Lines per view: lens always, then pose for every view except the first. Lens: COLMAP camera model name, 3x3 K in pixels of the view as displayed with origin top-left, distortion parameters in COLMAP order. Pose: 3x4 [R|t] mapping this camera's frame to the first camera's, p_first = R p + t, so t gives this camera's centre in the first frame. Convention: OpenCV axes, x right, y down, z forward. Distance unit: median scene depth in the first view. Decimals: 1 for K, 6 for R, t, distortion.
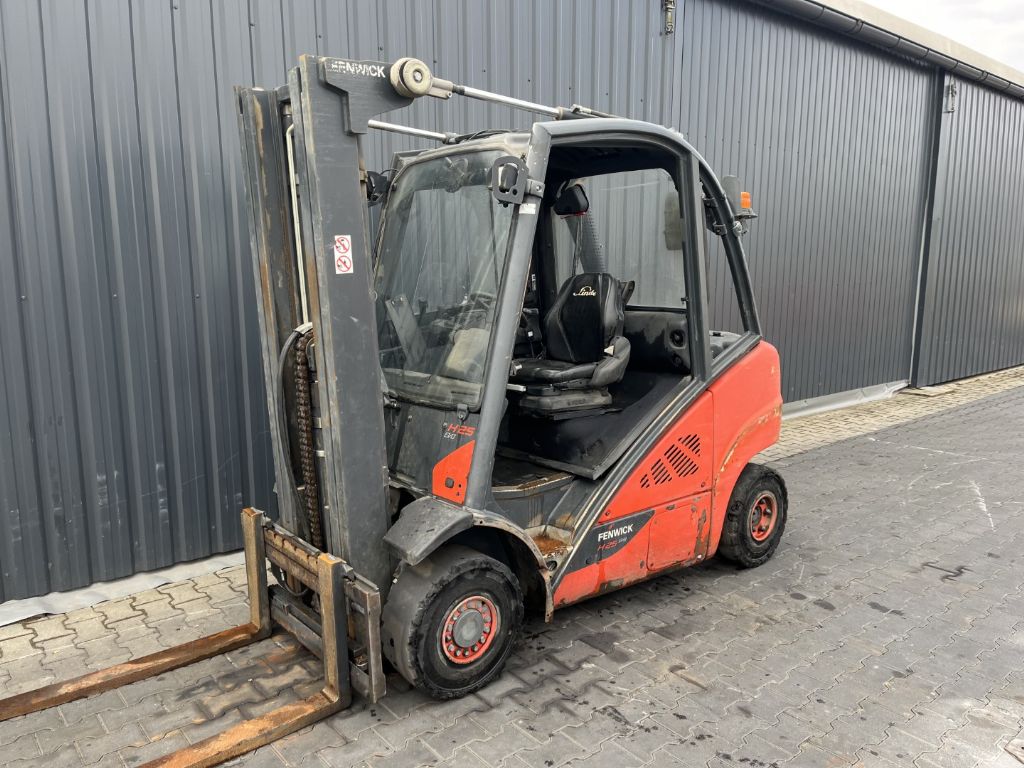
lens RADIAL K [[767.8, 0, 516.4], [0, 767.8, 387.8], [0, 0, 1]] dist [0.077955, -0.105345]
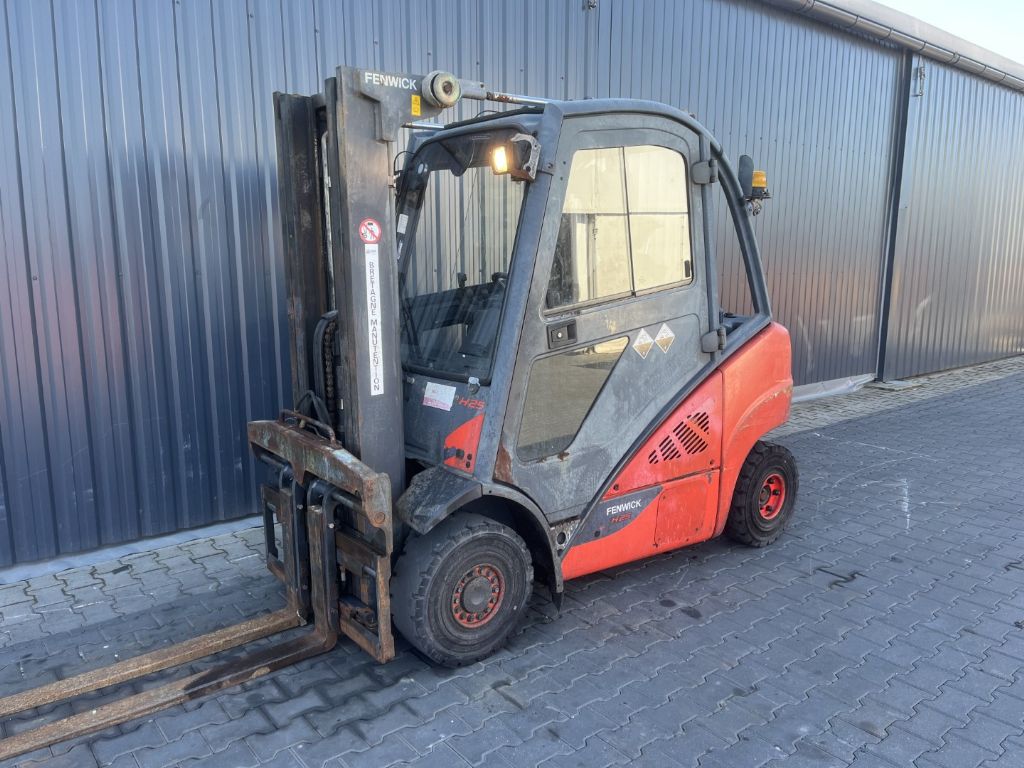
lens RADIAL K [[767.8, 0, 525.6], [0, 767.8, 386.0], [0, 0, 1]] dist [0.077955, -0.105345]
pose [[0.999939, 0.003861, -0.010353, 0.195735], [-0.003803, 0.999977, 0.005603, 0.003989], [0.010374, -0.005564, 0.999931, 0.070939]]
